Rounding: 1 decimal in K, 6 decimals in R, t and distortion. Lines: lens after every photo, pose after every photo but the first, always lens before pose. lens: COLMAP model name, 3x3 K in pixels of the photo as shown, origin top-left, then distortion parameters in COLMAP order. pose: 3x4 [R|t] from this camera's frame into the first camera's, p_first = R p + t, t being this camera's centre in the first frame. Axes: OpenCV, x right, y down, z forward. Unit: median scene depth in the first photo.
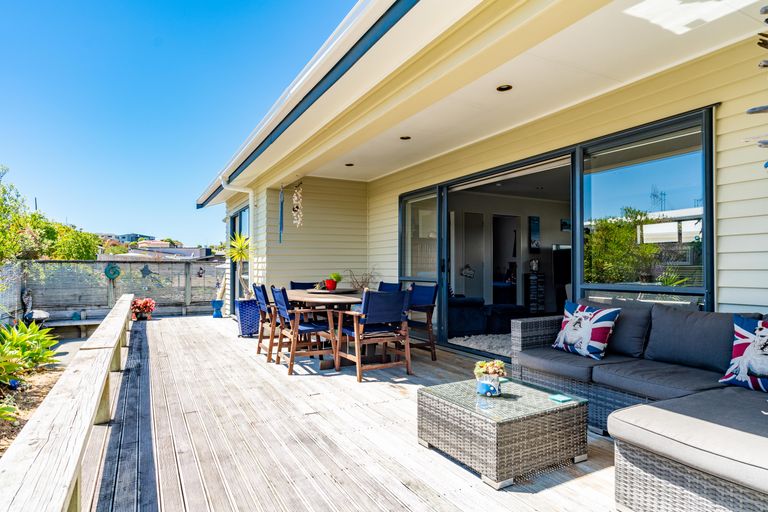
lens RADIAL K [[433.9, 0, 379.1], [0, 433.9, 261.2], [0, 0, 1]] dist [0.002553, 0.005344]
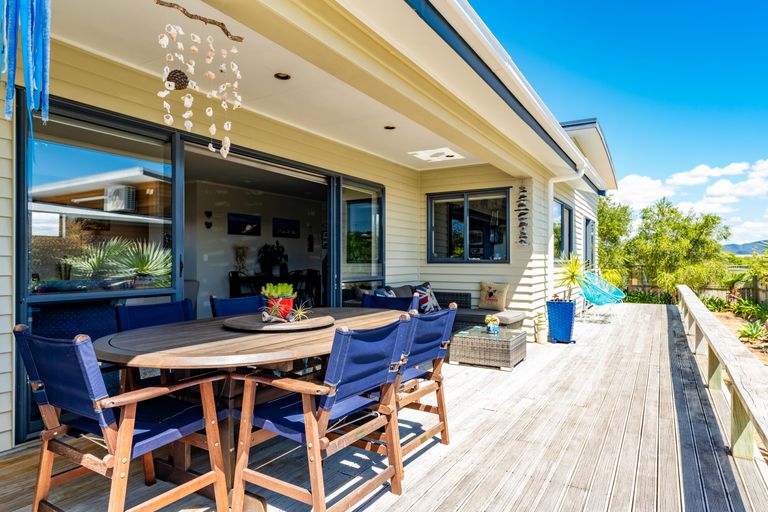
lens RADIAL K [[460.7, 0, 385.3], [0, 460.7, 256.9], [0, 0, 1]] dist [-0.008947, 0.007608]
pose [[-0.504926, 0.011208, 0.863090, -1.052933], [-0.009379, 0.999785, -0.018471, 0.012359], [-0.863112, -0.017422, -0.504713, 2.032737]]
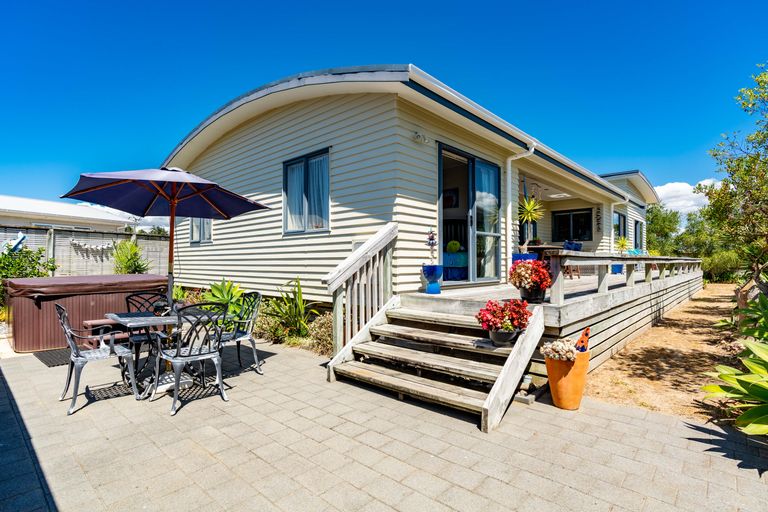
lens RADIAL K [[386.0, 0, 383.5], [0, 386.0, 259.1], [0, 0, 1]] dist [0.014195, 0.000810]
pose [[-0.316569, 0.017400, 0.948410, -2.519397], [-0.006294, 0.999771, -0.020443, 0.258103], [-0.948549, -0.012441, -0.316387, 3.662457]]
